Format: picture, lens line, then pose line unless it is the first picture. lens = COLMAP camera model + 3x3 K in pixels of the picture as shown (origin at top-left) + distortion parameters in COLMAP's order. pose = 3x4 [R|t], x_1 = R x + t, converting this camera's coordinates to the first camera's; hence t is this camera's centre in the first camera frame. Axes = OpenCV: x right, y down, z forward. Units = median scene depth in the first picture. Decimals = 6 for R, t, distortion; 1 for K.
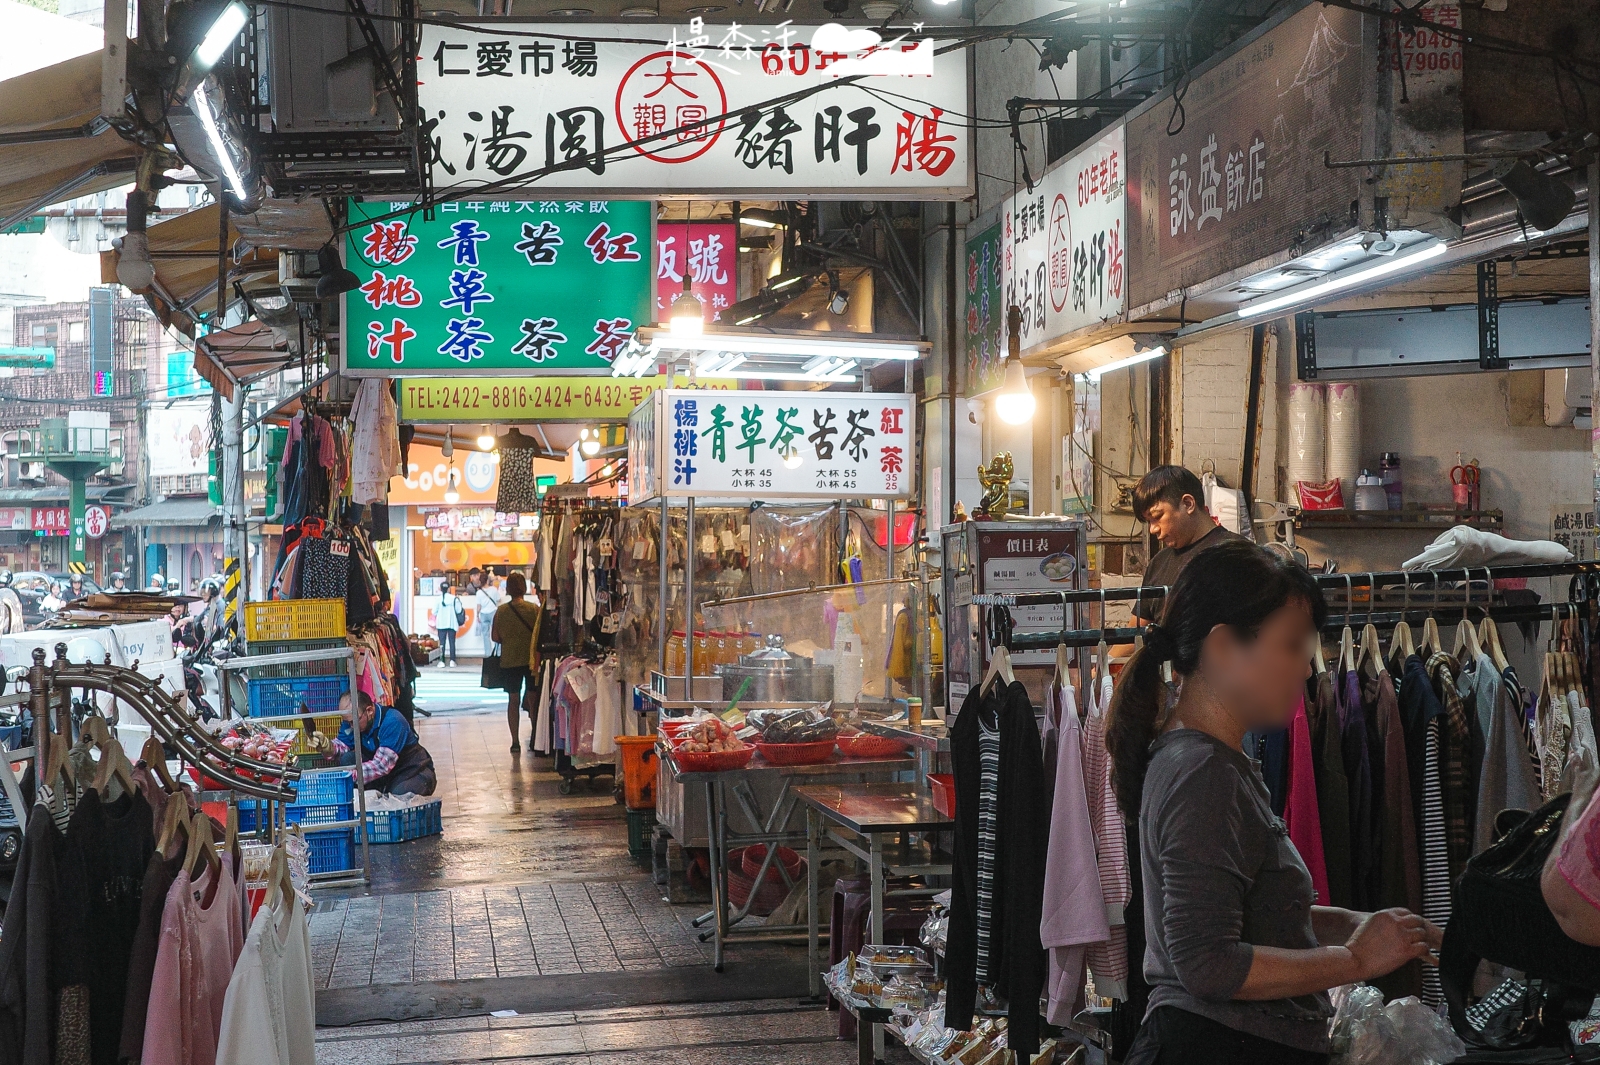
lens RADIAL K [[3248.6, 0, 800.0], [0, 3248.6, 532.5], [0, 0, 1]] dist [0.020127, 0.258718]
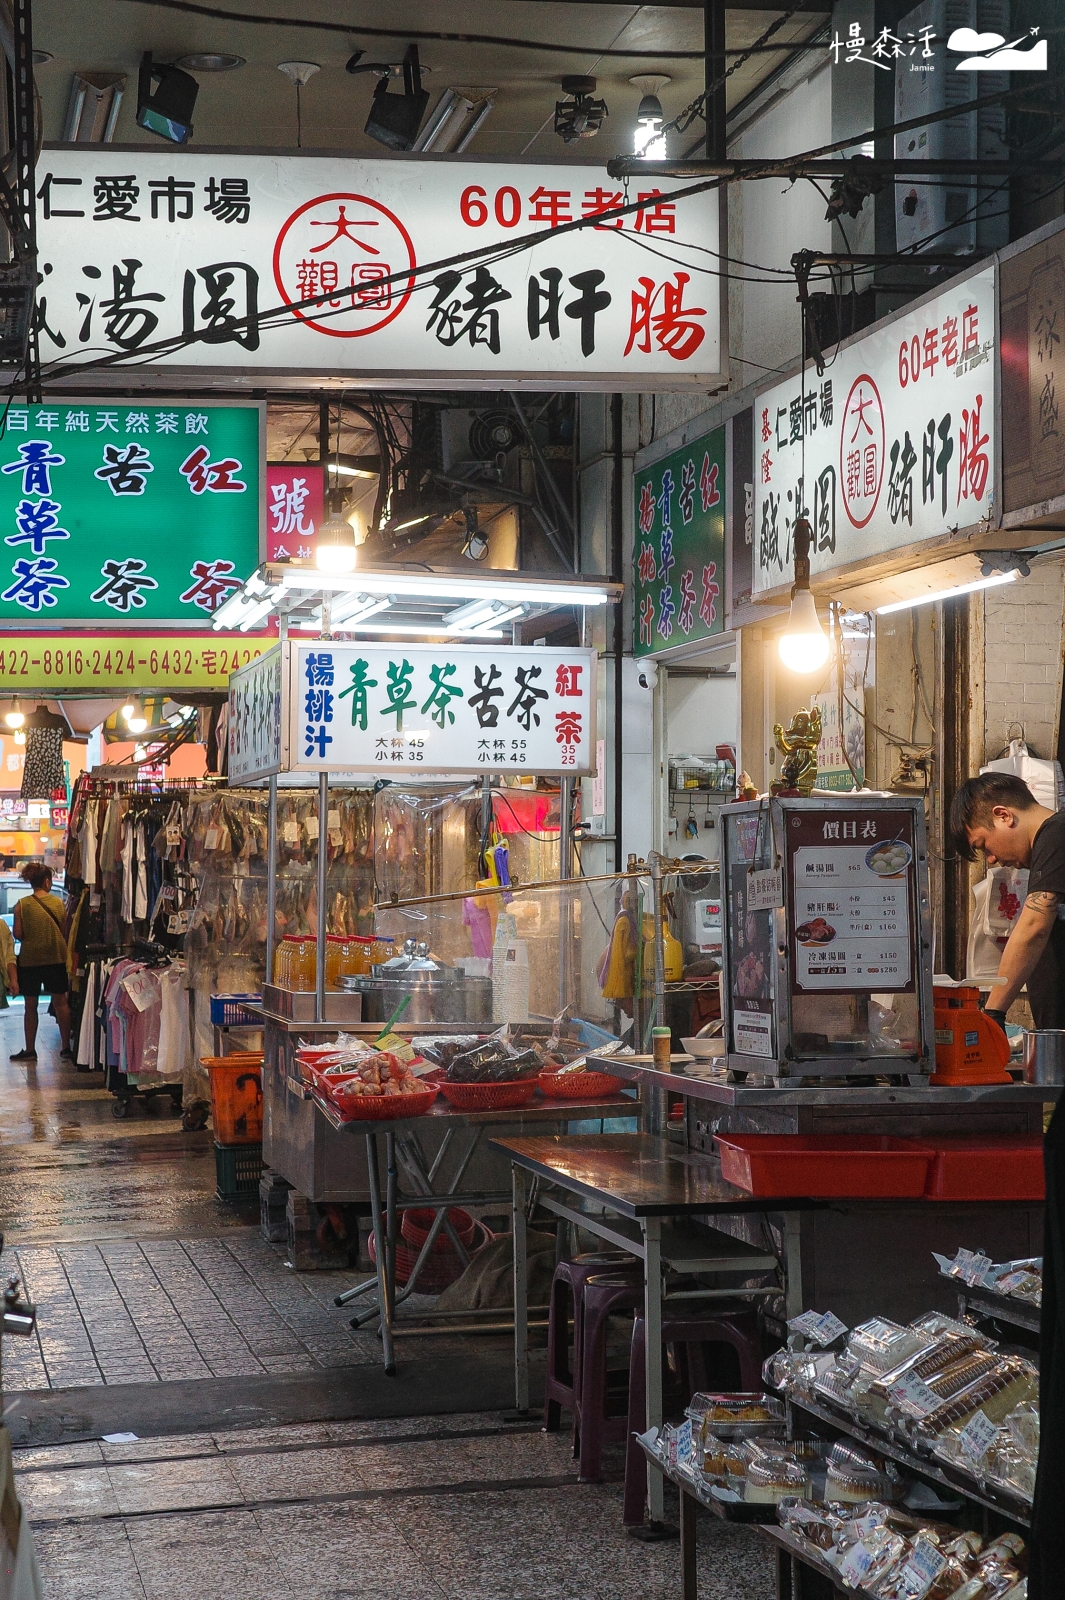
lens RADIAL K [[3248.6, 0, 535.1], [0, 3248.6, 768.8], [0, 0, 1]] dist [0.020127, 0.258718]
pose [[0.997158, 0.002823, 0.075280, -0.049604], [-0.001547, 0.999854, -0.016999, 0.002309], [-0.075317, 0.016834, 0.997018, 0.212922]]
